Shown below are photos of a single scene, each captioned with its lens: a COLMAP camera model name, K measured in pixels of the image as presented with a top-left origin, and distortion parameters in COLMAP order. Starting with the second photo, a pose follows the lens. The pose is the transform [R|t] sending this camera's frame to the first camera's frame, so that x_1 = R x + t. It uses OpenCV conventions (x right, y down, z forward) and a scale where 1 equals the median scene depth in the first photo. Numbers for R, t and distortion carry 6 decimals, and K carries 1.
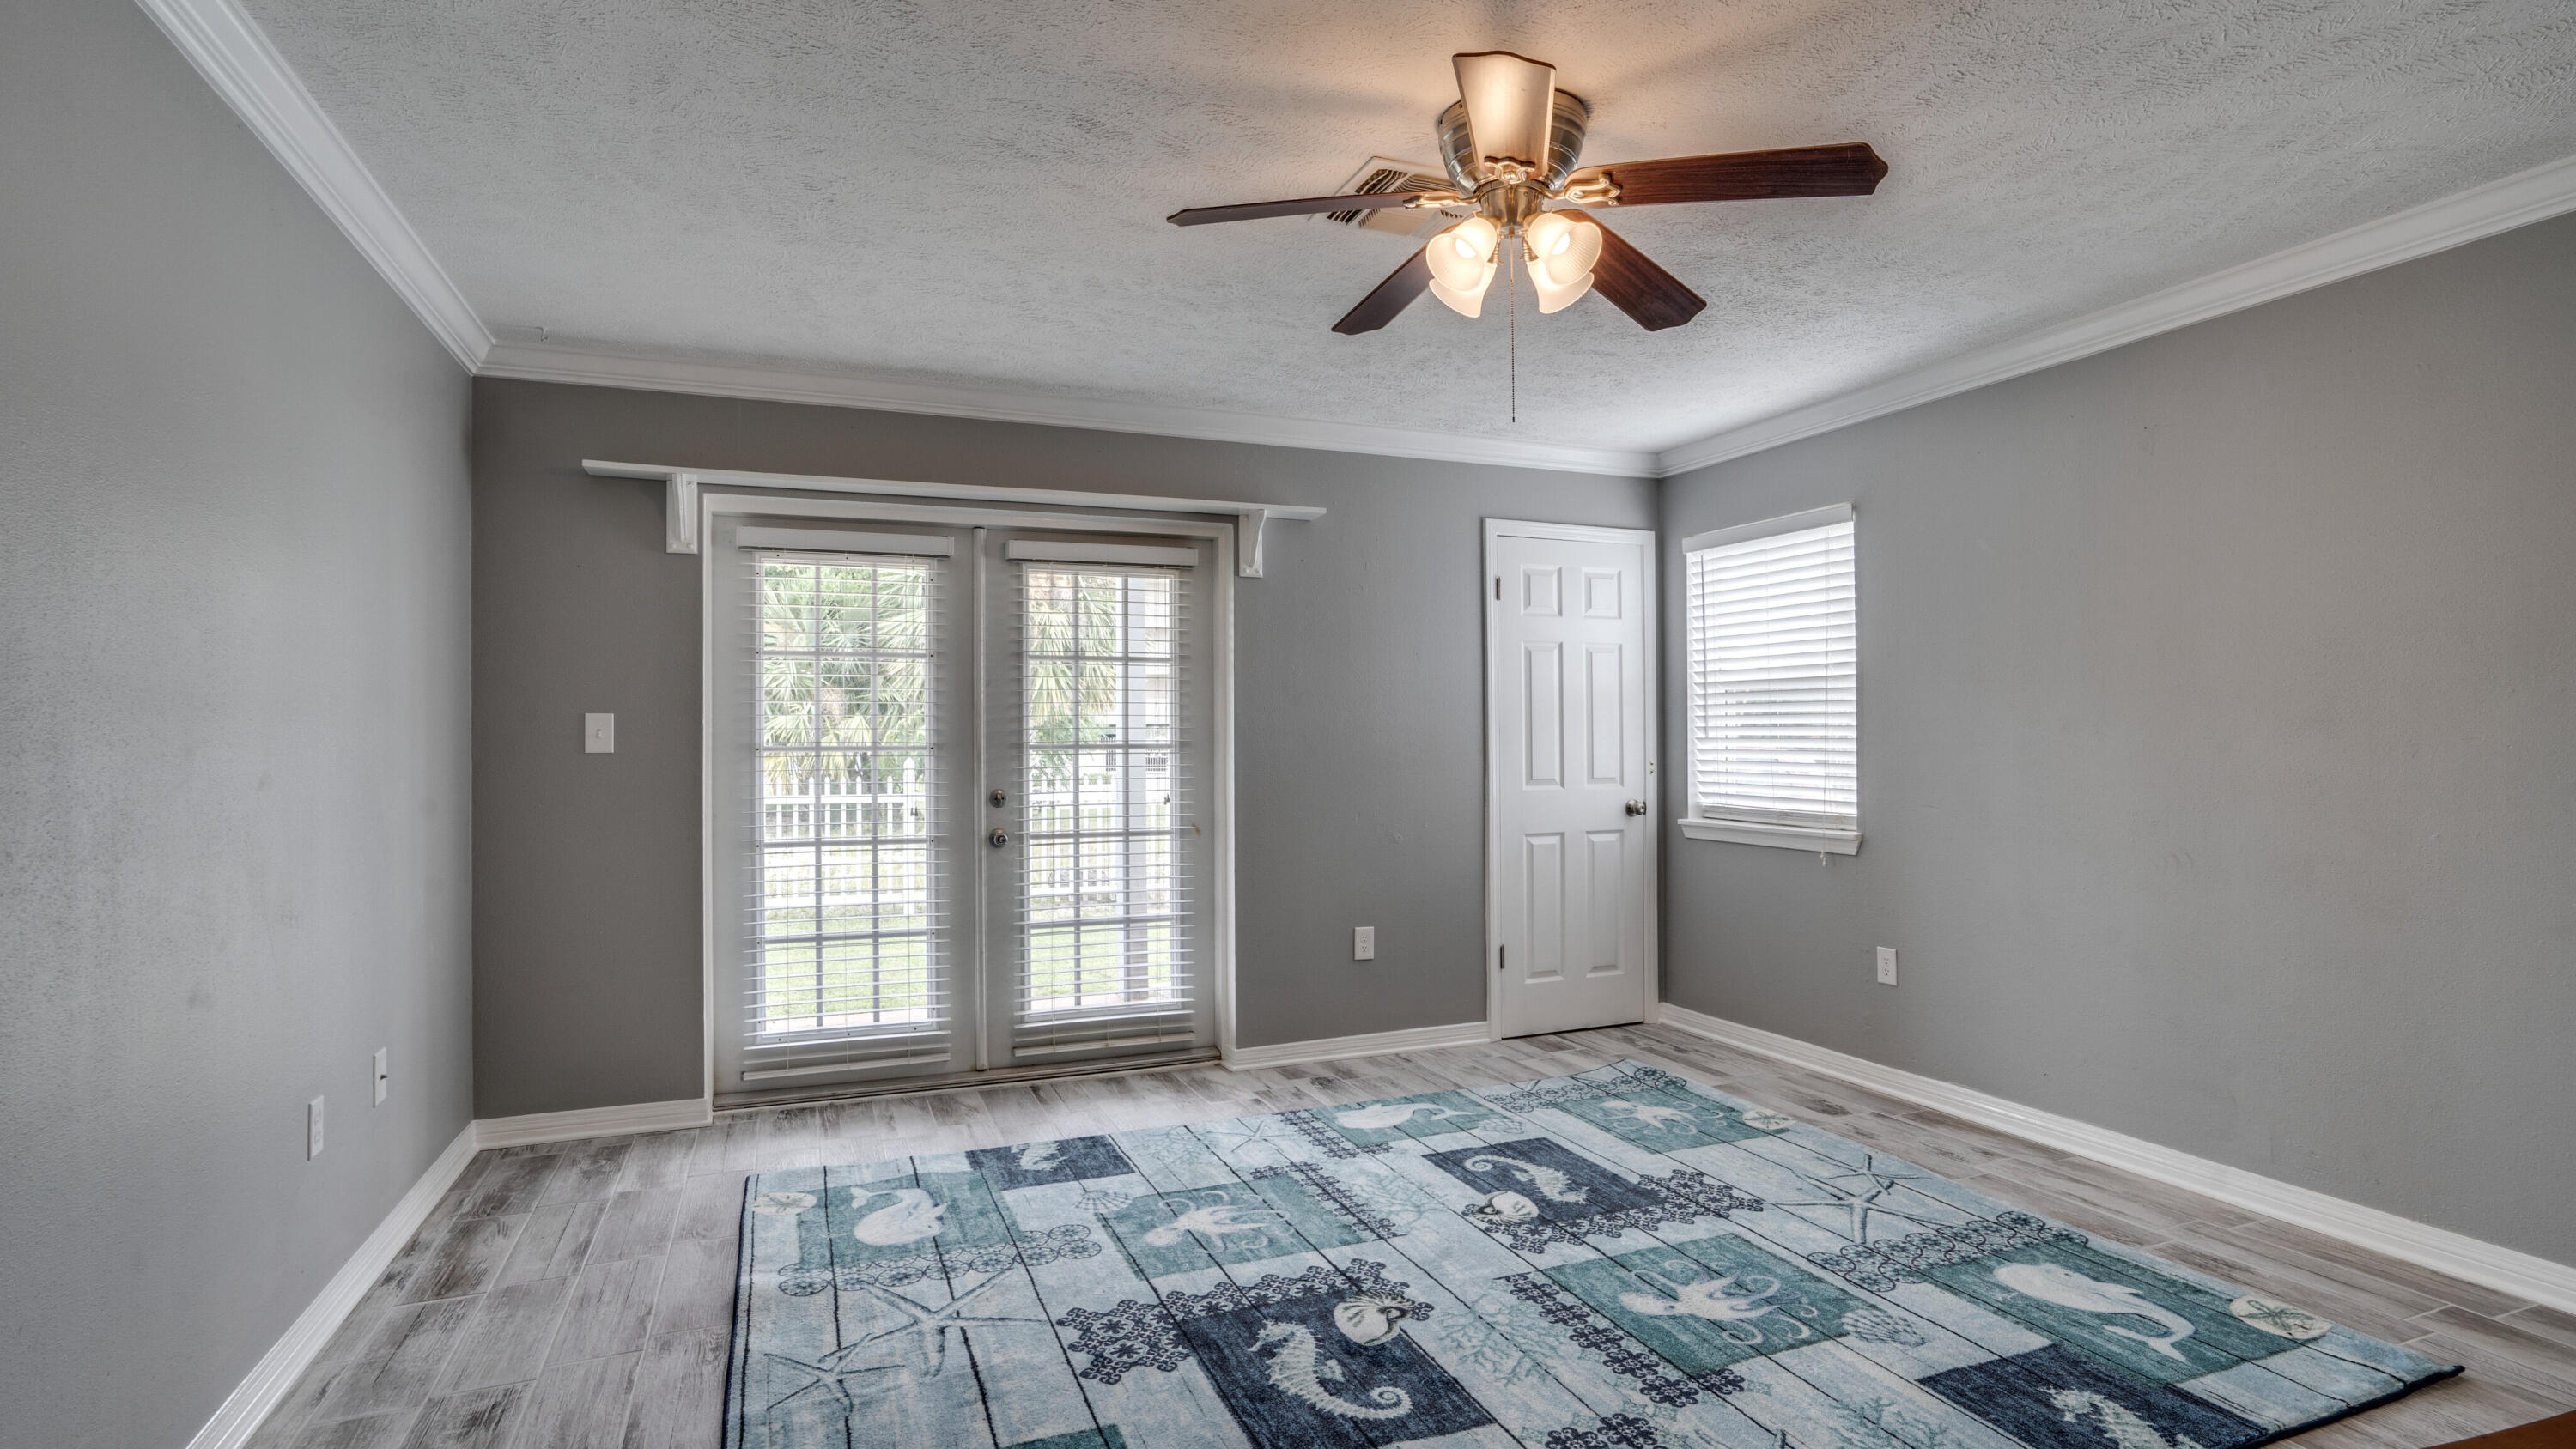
lens RADIAL K [[1234.9, 0, 1286.9], [0, 1234.9, 730.9], [0, 0, 1]] dist [-0.049854, 0.029443]
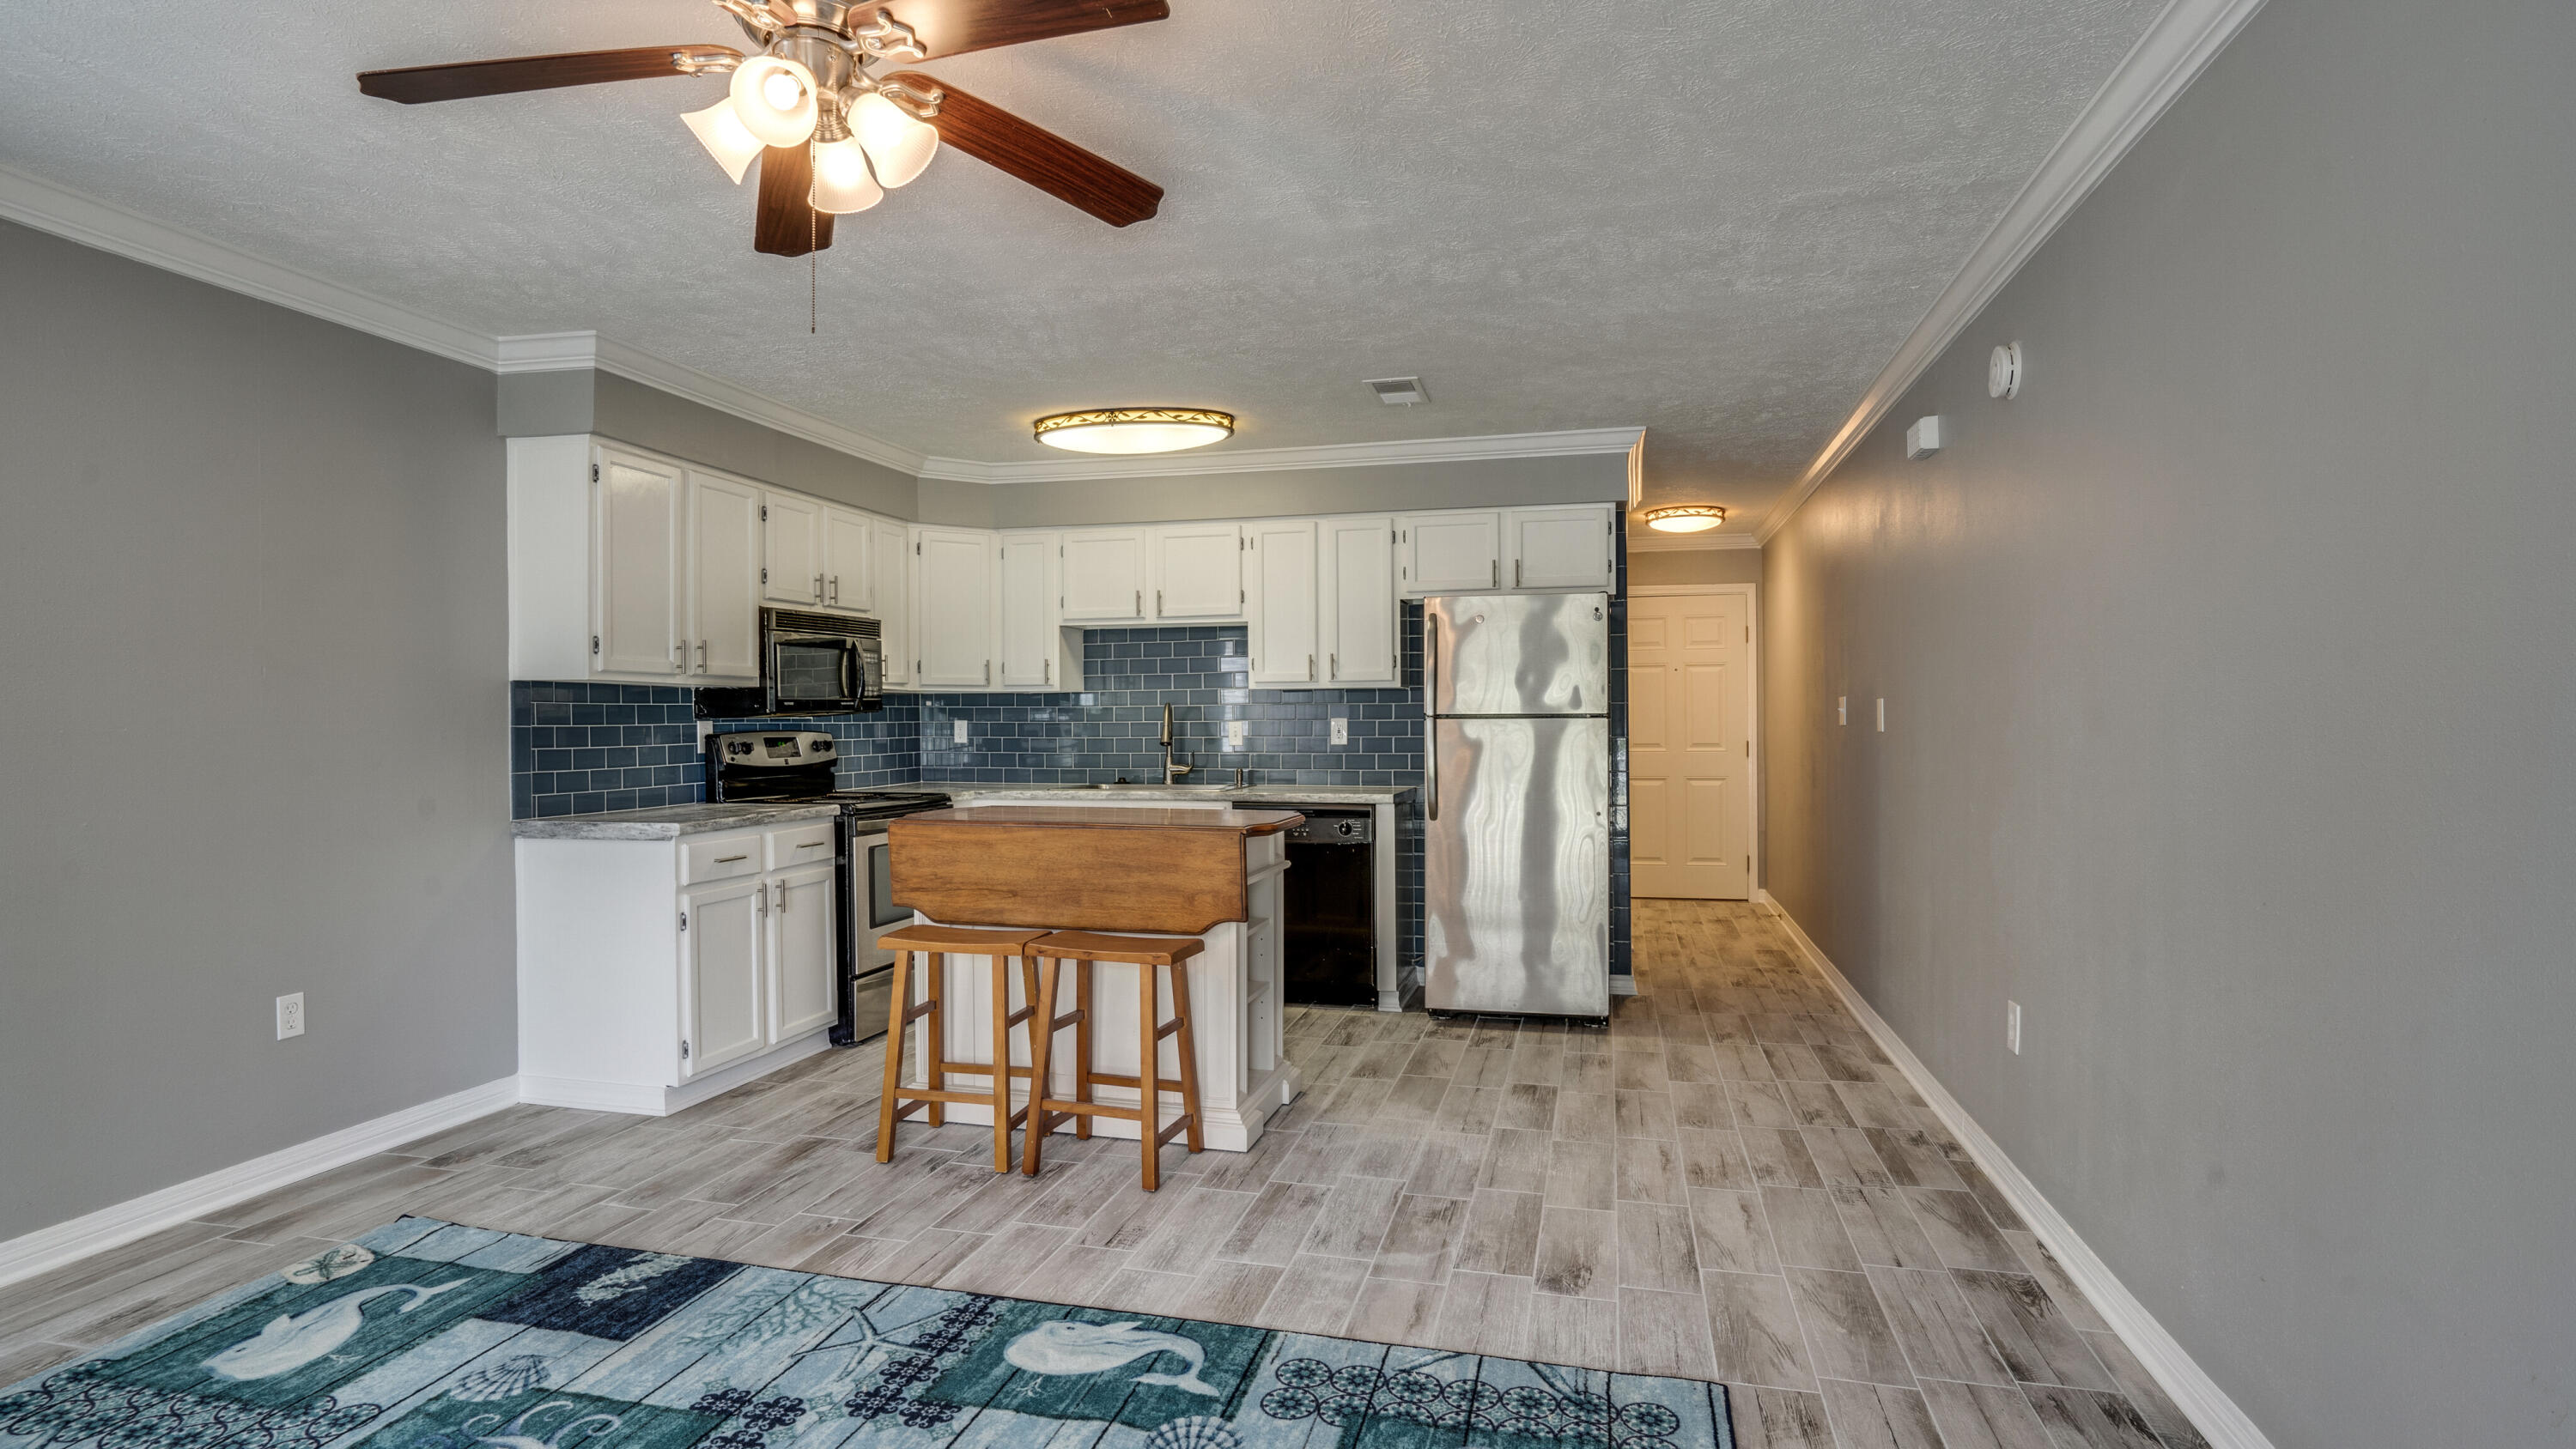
lens RADIAL K [[1277.8, 0, 1288.0], [0, 1277.8, 724.5], [0, 0, 1]] dist [-0.052668, 0.032753]
pose [[-0.808301, 0.004949, 0.588748, -0.316415], [0.003281, 0.999987, -0.003901, 0.007030], [-0.588760, -0.001221, -0.808307, 0.840790]]
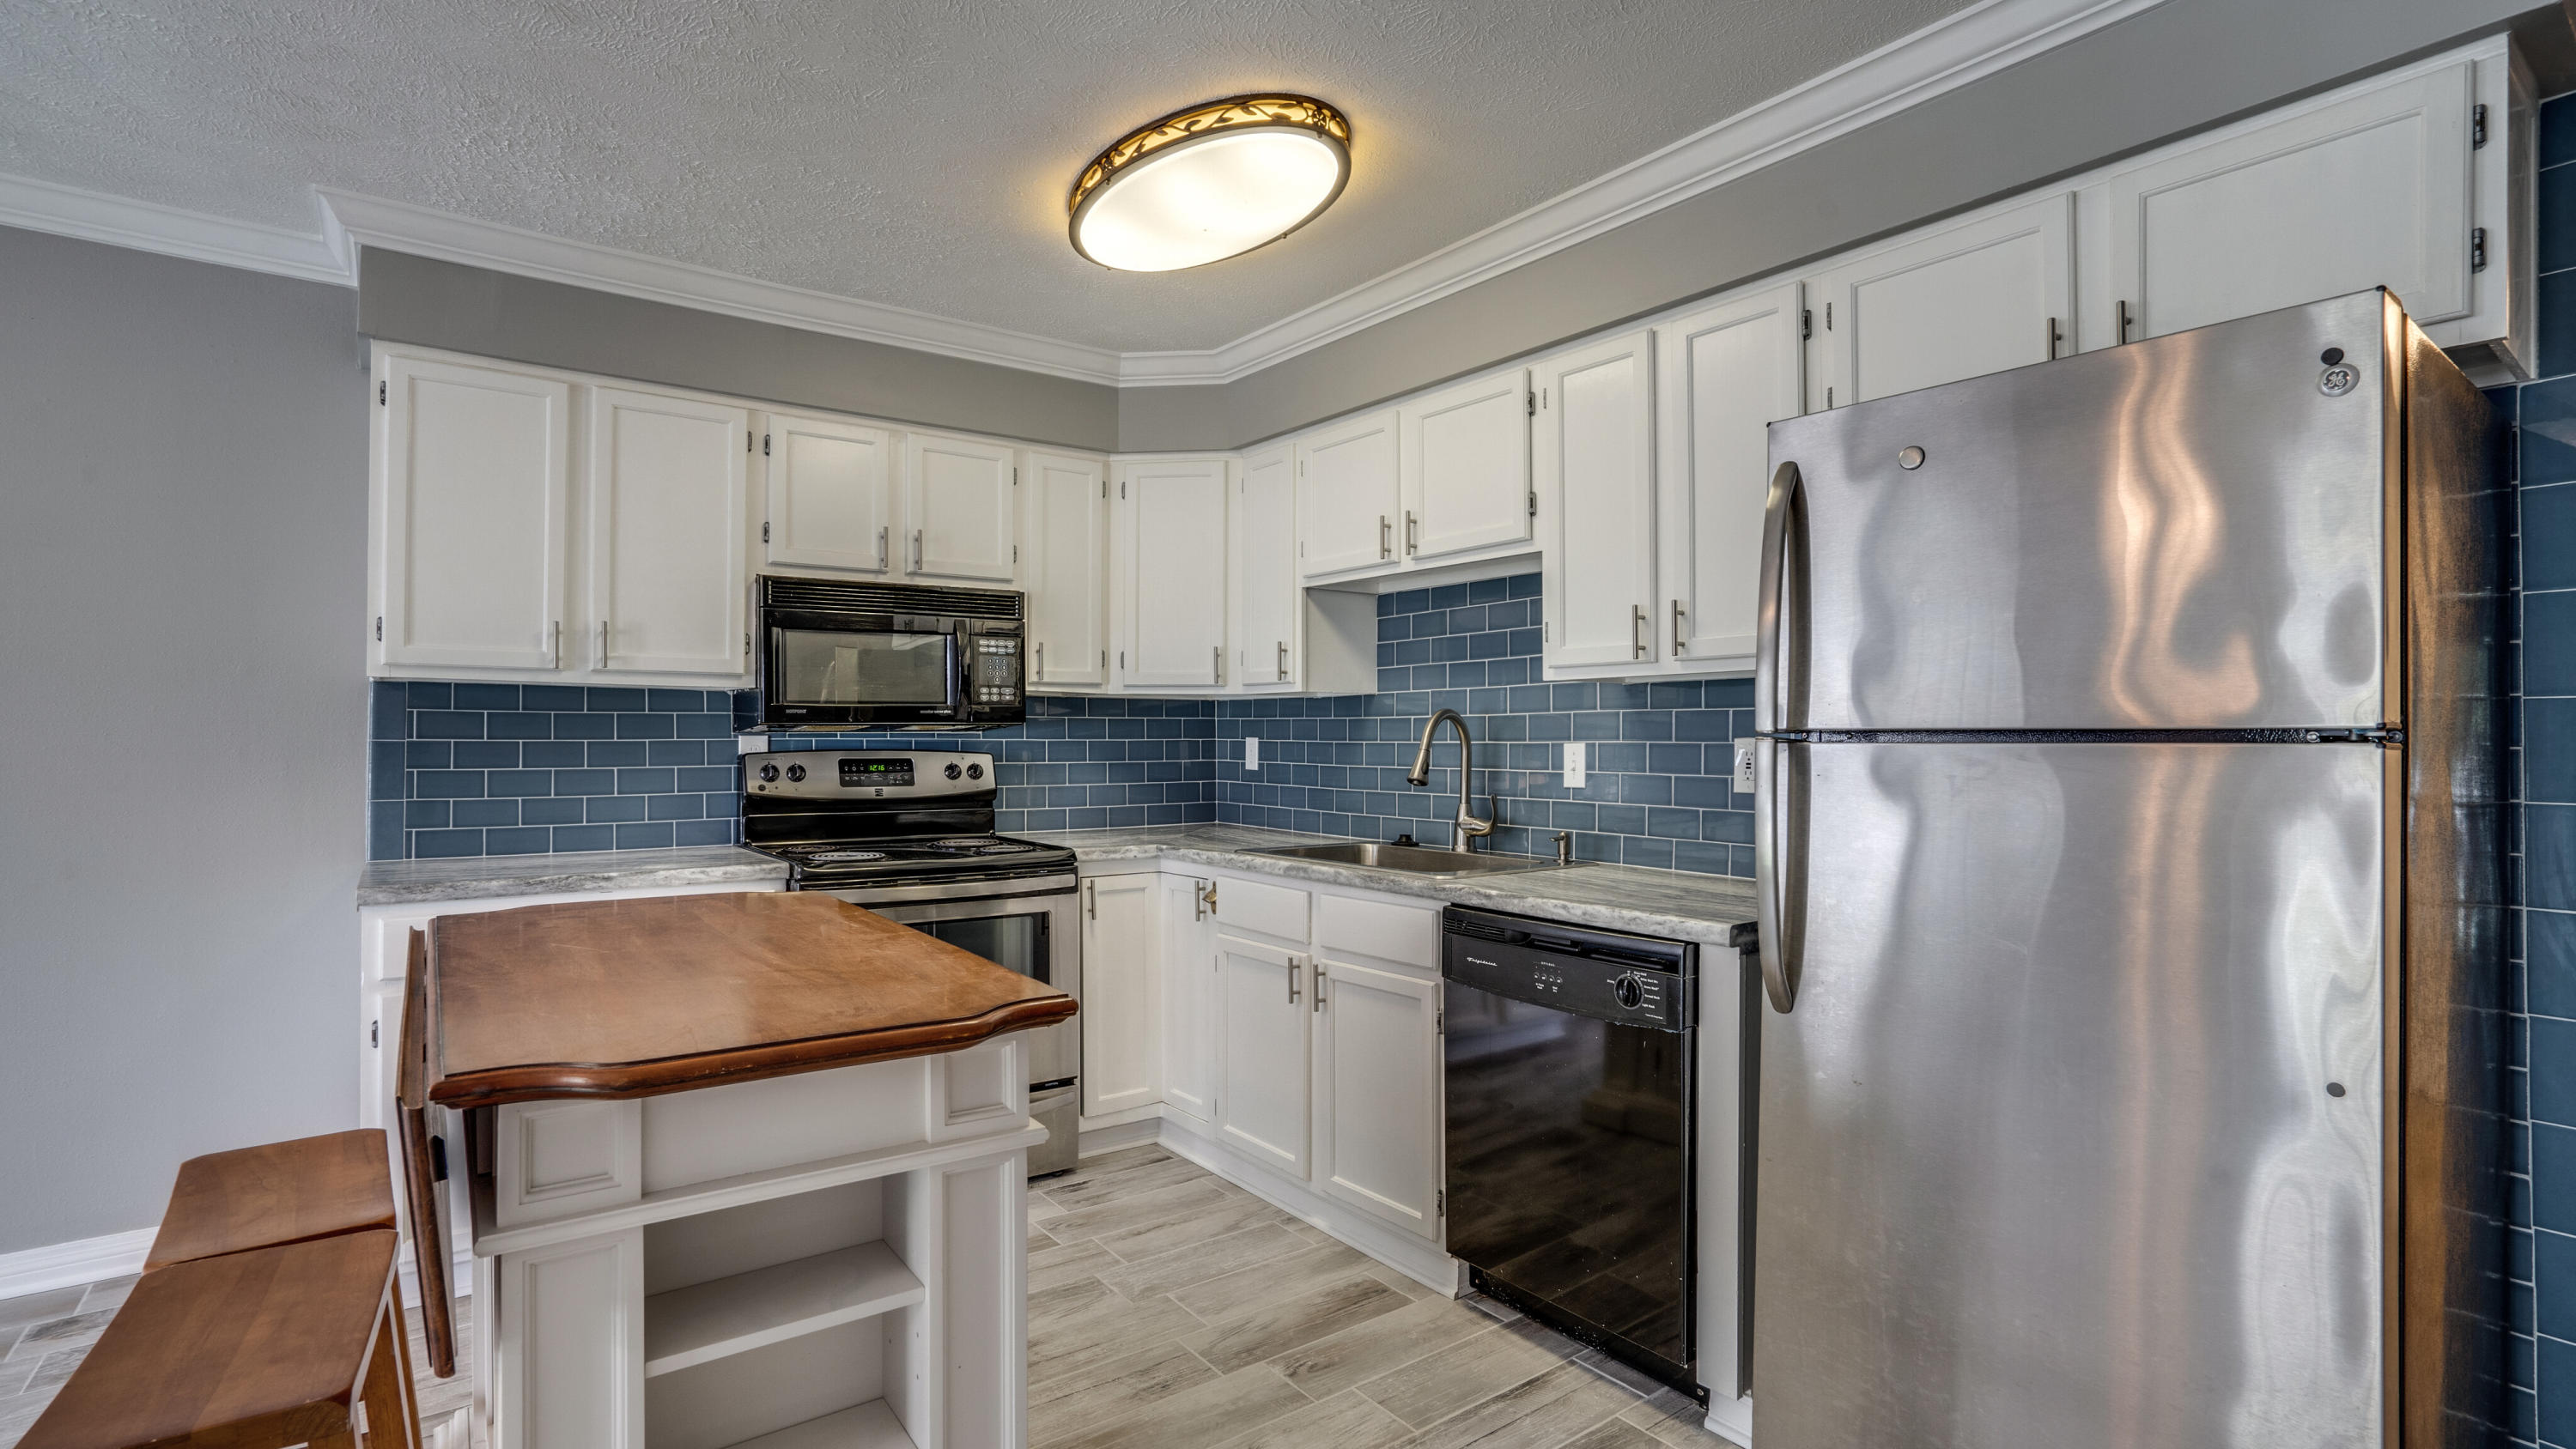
lens RADIAL K [[1192.4, 0, 1287.4], [0, 1192.4, 727.8], [0, 0, 1]] dist [-0.051202, 0.024854]
pose [[-0.255340, 0.010240, 0.966797, -0.076130], [-0.009012, 0.999875, -0.012971, -0.000633], [-0.966809, -0.012025, -0.255216, 0.056568]]
